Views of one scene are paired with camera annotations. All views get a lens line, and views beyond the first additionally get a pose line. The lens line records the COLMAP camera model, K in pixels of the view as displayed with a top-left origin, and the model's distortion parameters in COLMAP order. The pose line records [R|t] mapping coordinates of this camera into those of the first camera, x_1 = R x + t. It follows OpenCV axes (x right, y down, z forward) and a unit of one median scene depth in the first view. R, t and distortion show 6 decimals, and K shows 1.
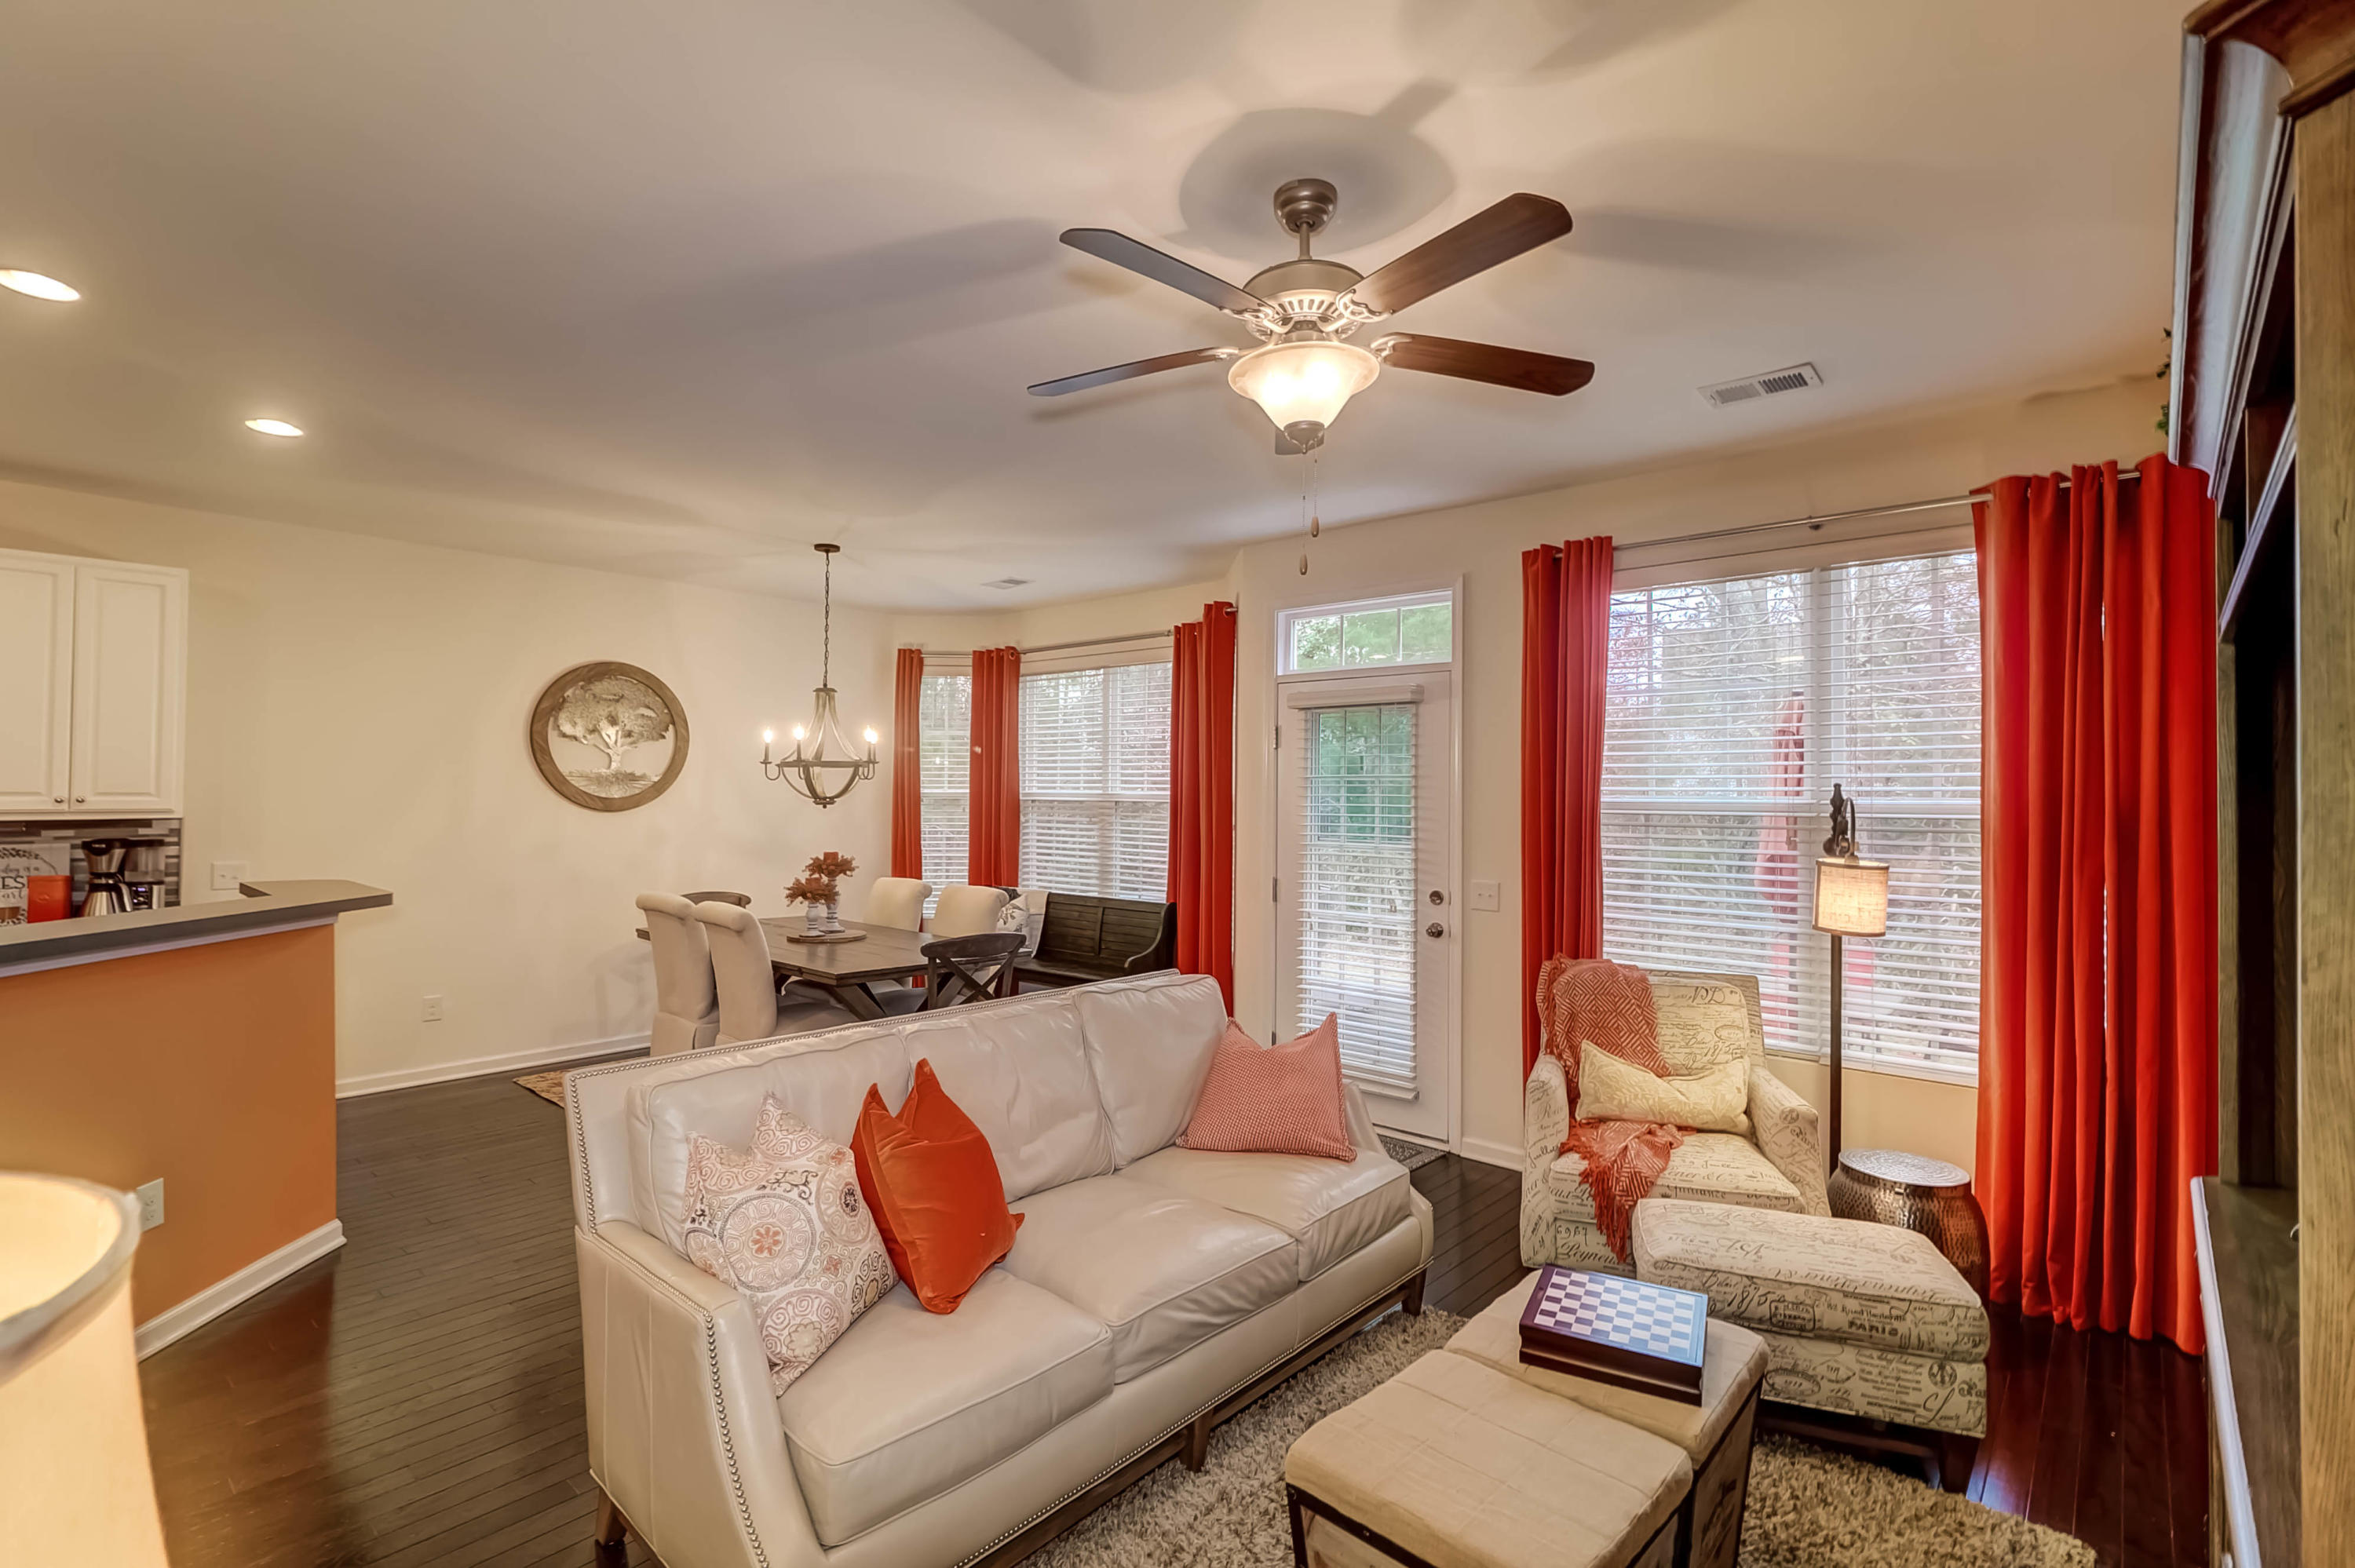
lens RADIAL K [[1083.8, 0, 1162.2], [0, 1083.8, 773.9], [0, 0, 1]] dist [0.003520, -0.001369]
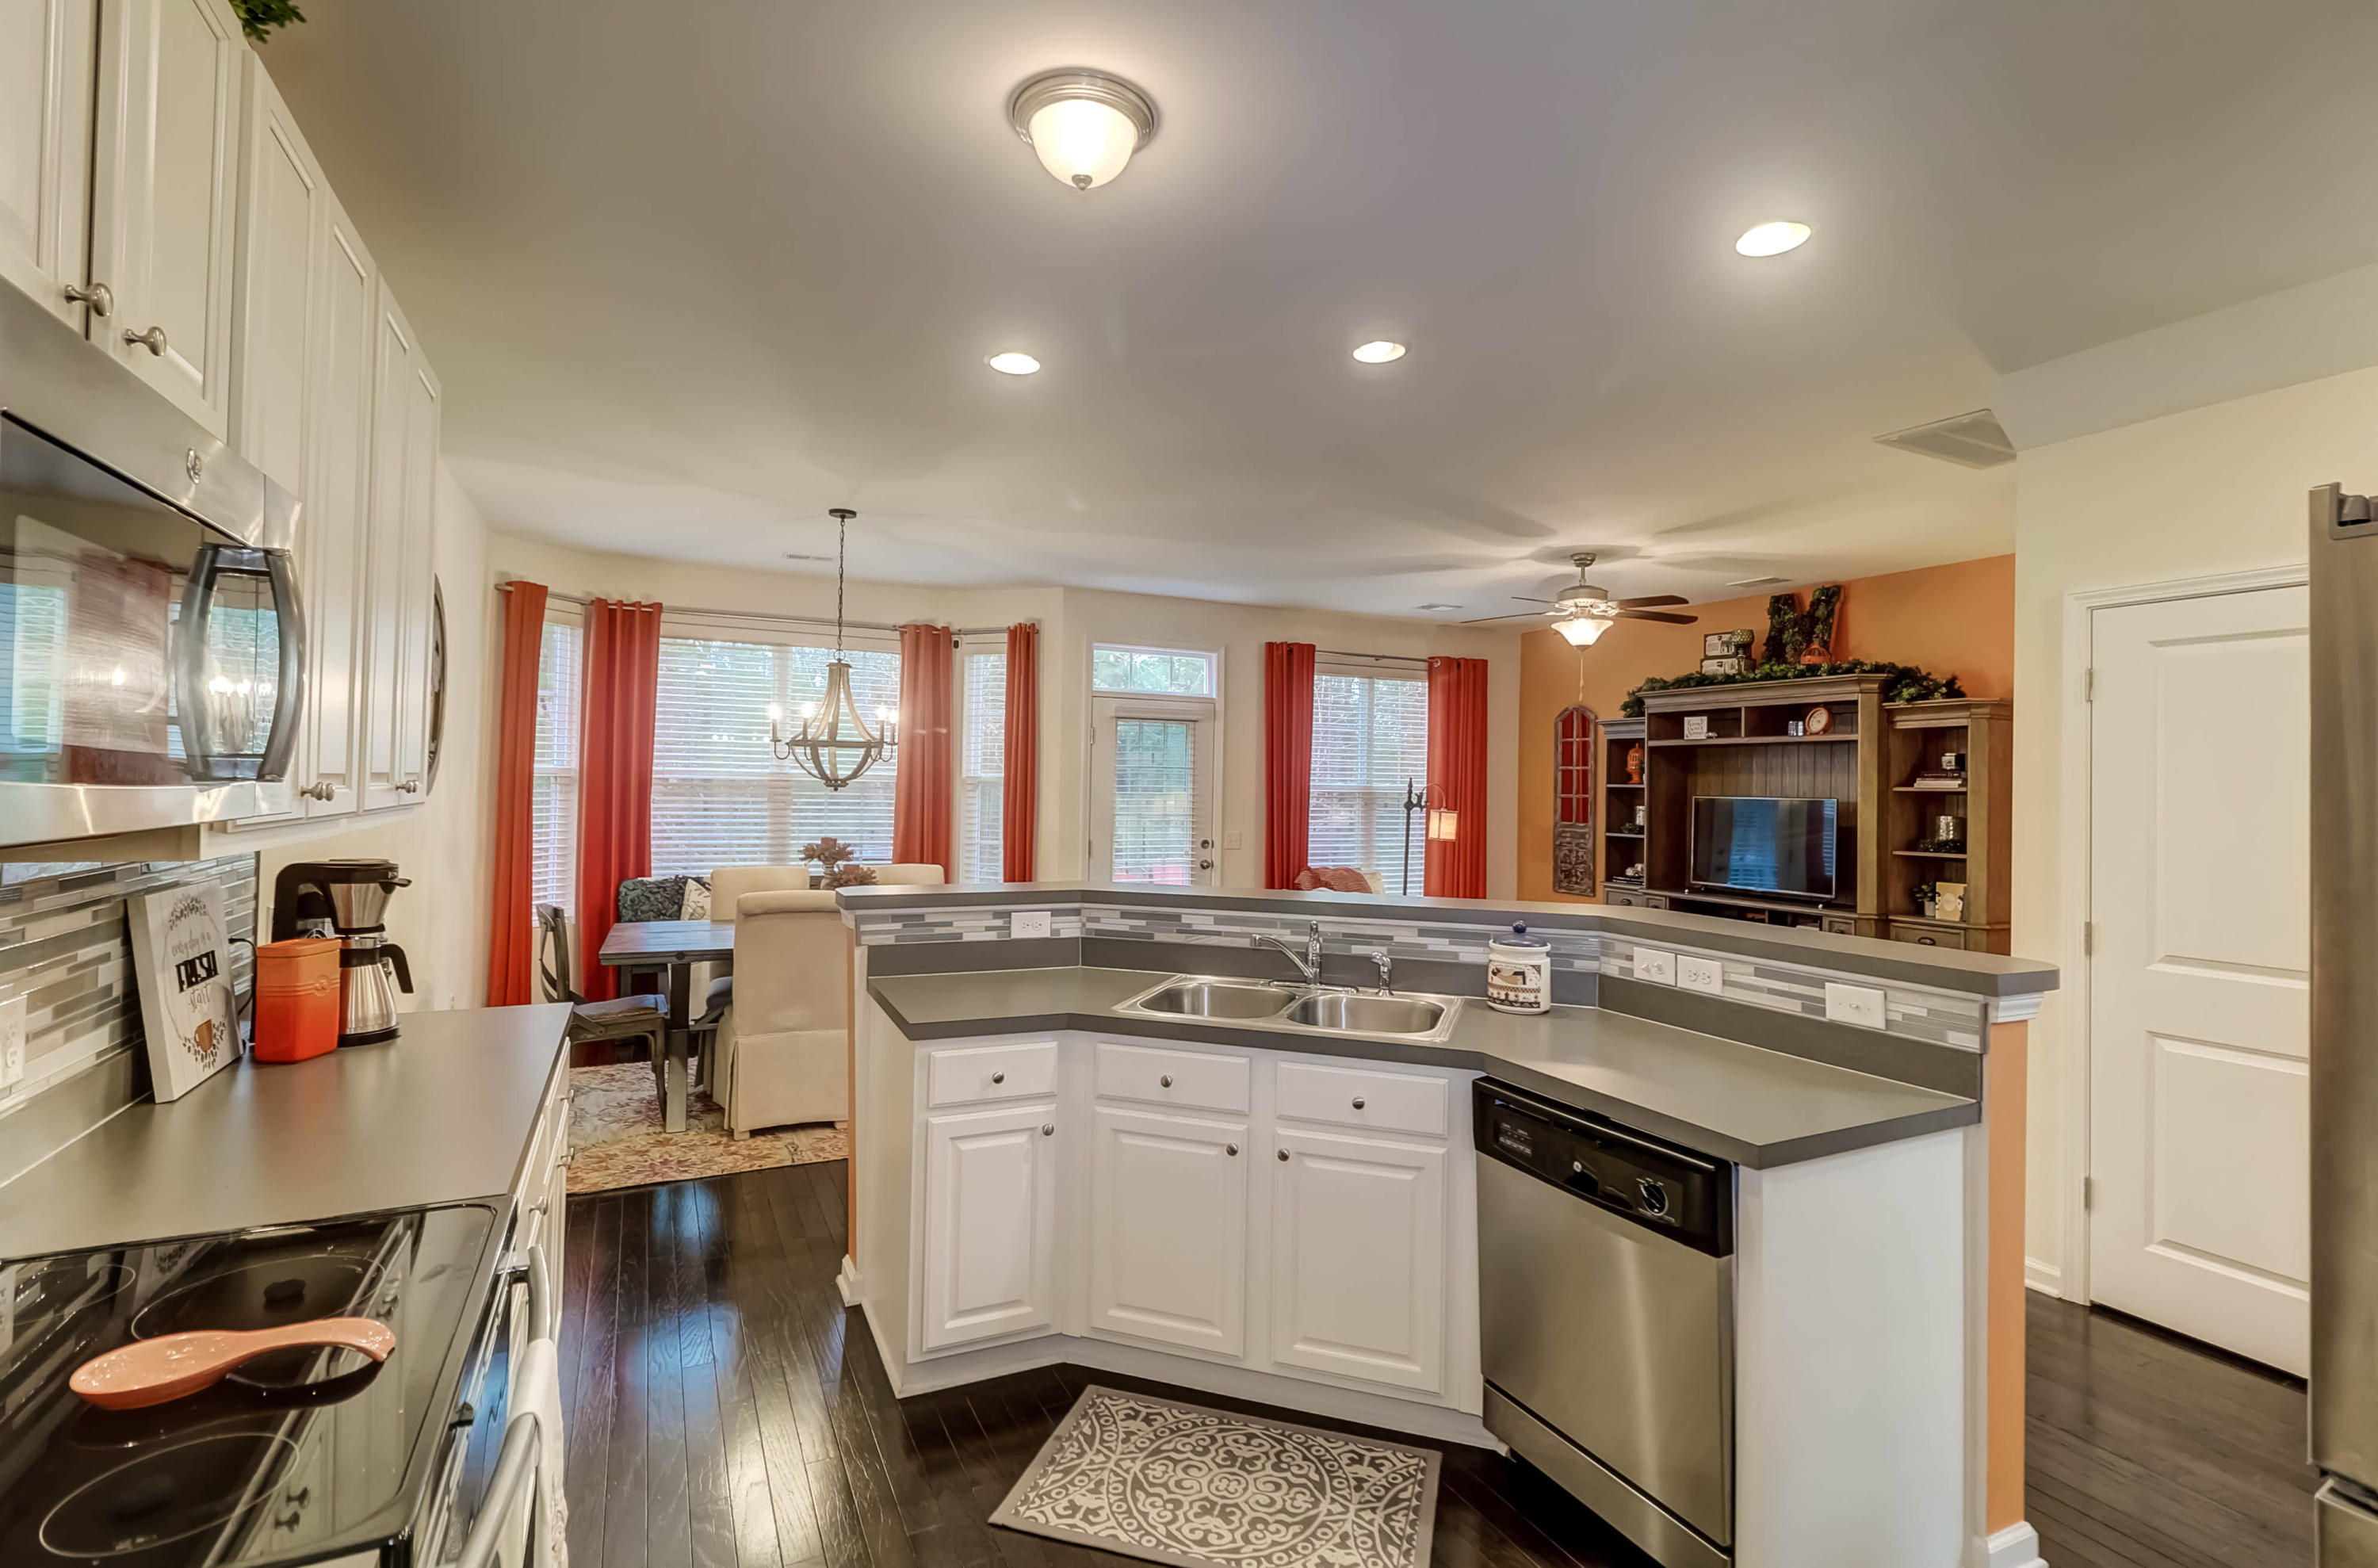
lens RADIAL K [[1093.7, 0, 1179.7], [0, 1093.7, 779.6], [0, 0, 1]] dist [0.002703, 0.000141]
pose [[0.377657, 0.001323, 0.925945, -1.186035], [-0.033404, 0.999368, 0.012196, 0.000030], [-0.925343, -0.035536, 0.377462, 0.399930]]
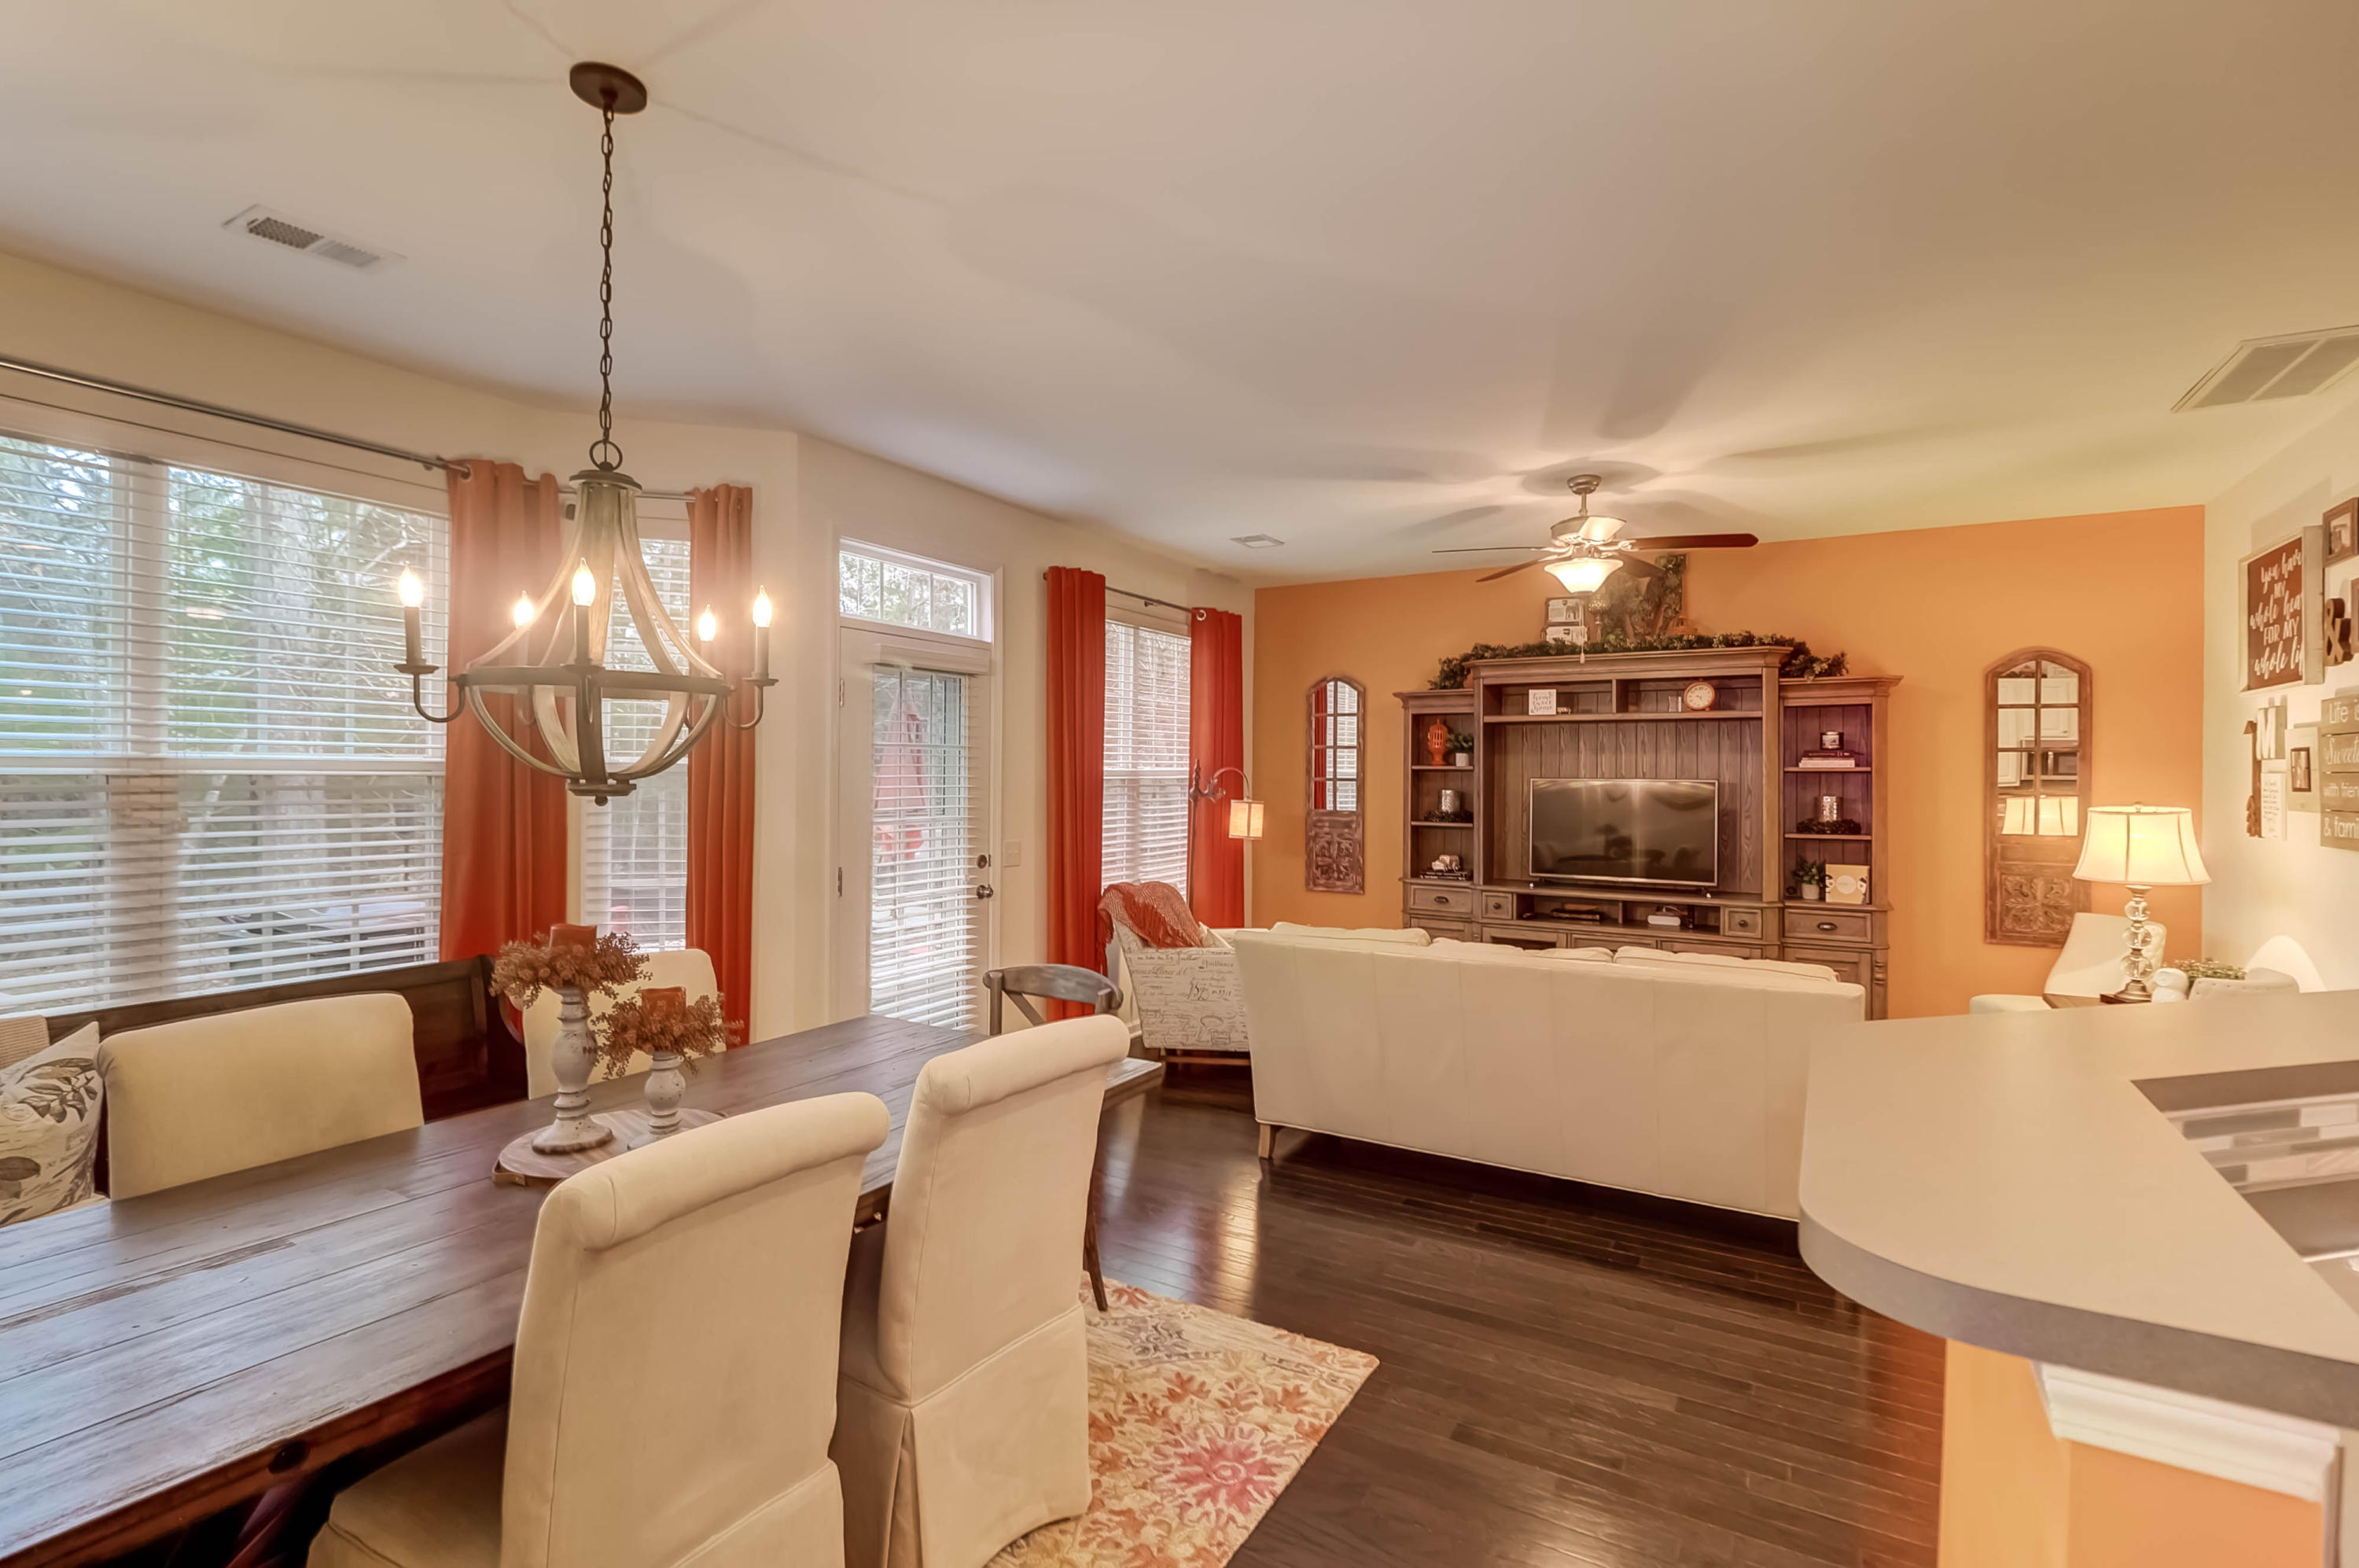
lens RADIAL K [[1085.8, 0, 1164.2], [0, 1085.8, 773.8], [0, 0, 1]] dist [0.003520, -0.001369]
pose [[-0.195103, -0.013123, 0.980695, -0.778908], [-0.028902, 0.999553, 0.007626, 0.013717], [-0.980357, -0.026857, -0.195395, 0.972127]]
